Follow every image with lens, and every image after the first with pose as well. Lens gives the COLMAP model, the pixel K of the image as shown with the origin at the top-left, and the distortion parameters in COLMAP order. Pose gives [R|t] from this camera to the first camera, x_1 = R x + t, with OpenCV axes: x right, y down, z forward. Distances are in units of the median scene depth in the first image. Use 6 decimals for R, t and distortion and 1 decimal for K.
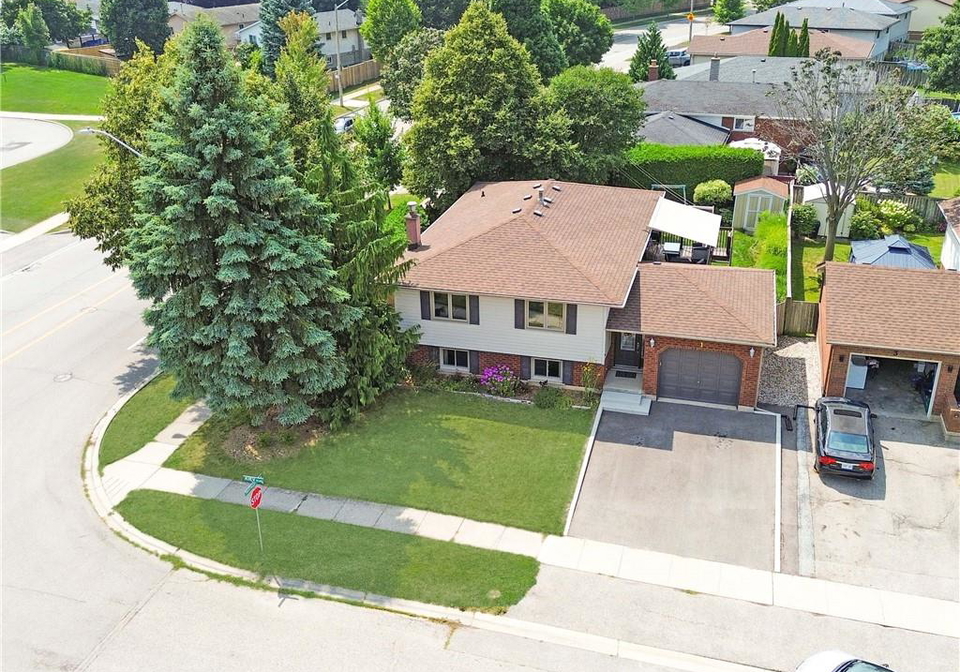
lens RADIAL K [[893.3, 0, 480.0], [0, 893.3, 336.0], [0, 0, 1]] dist [0.104518, -0.202863]
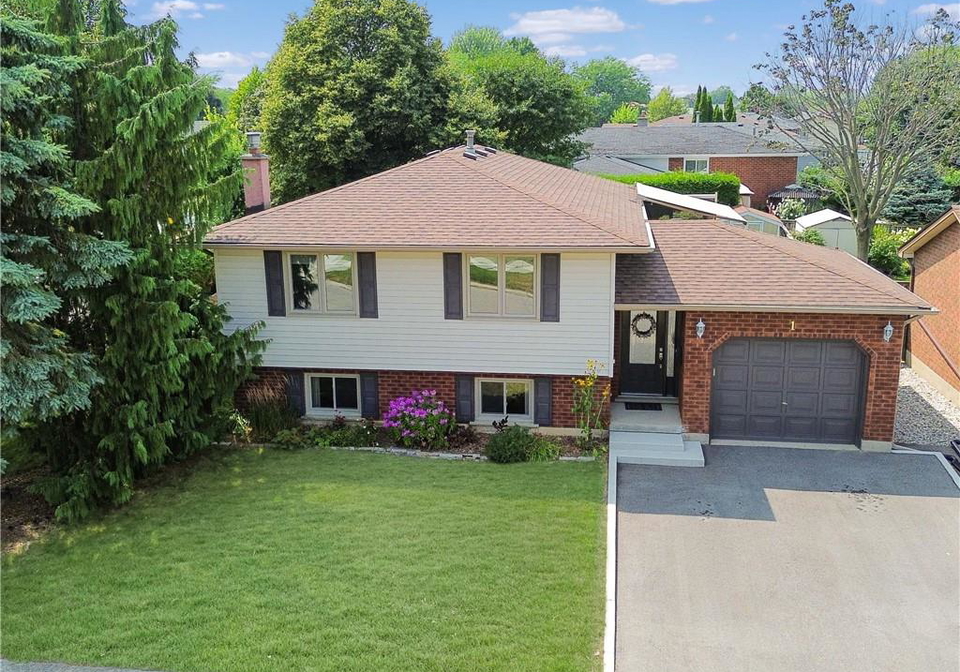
lens RADIAL K [[896.9, 0, 480.0], [0, 896.9, 336.0], [0, 0, 1]] dist [0.089924, -0.134436]
pose [[0.991347, -0.023610, 0.129129, -0.009900], [0.049427, 0.978433, -0.200566, 0.111911], [-0.121609, 0.205213, 0.971133, 0.478047]]
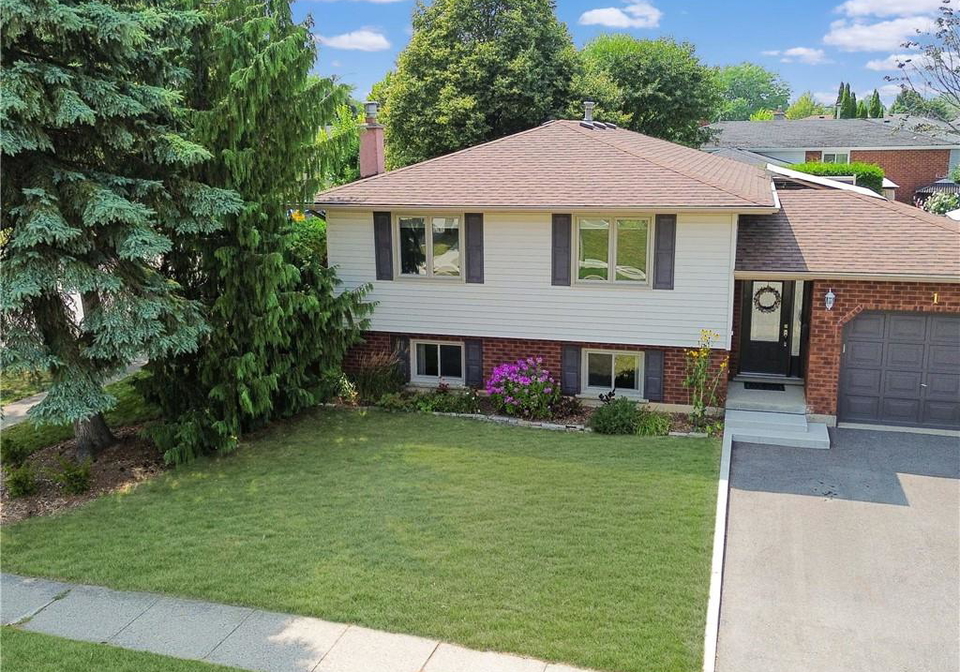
lens RADIAL K [[893.3, 0, 480.0], [0, 893.3, 336.0], [0, 0, 1]] dist [0.104518, -0.202863]
pose [[0.999926, 0.008045, -0.009079, 0.002039], [-0.009824, 0.976122, -0.217003, 0.135172], [0.007116, 0.217076, 0.976129, 0.500785]]
